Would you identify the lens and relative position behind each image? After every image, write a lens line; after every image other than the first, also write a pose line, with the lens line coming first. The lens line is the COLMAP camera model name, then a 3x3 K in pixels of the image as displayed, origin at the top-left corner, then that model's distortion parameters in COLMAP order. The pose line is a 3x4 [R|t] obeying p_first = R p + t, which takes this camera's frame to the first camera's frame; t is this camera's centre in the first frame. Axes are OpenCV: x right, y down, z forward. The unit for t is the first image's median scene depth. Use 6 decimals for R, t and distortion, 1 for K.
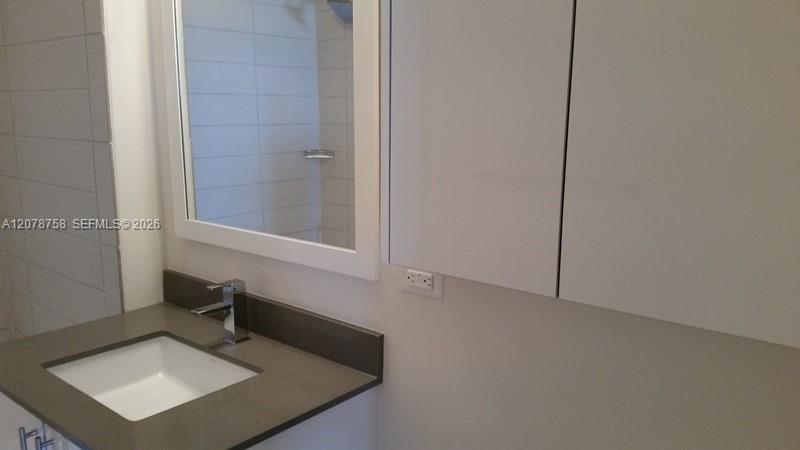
lens RADIAL K [[658.9, 0, 400.0], [0, 658.9, 225.0], [0, 0, 1]] dist [0.000177, -0.000798]
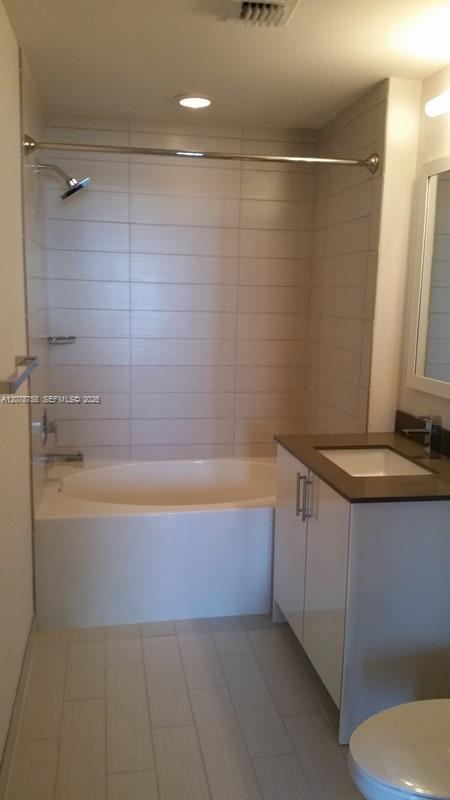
lens RADIAL K [[658.9, 0, 225.0], [0, 658.9, 400.0], [0, 0, 1]] dist [0.000177, -0.000798]
pose [[0.772456, 0.109663, -0.625529, 0.291063], [-0.123235, 0.992139, 0.021753, 0.070475], [0.622997, 0.060283, 0.779898, -0.422836]]
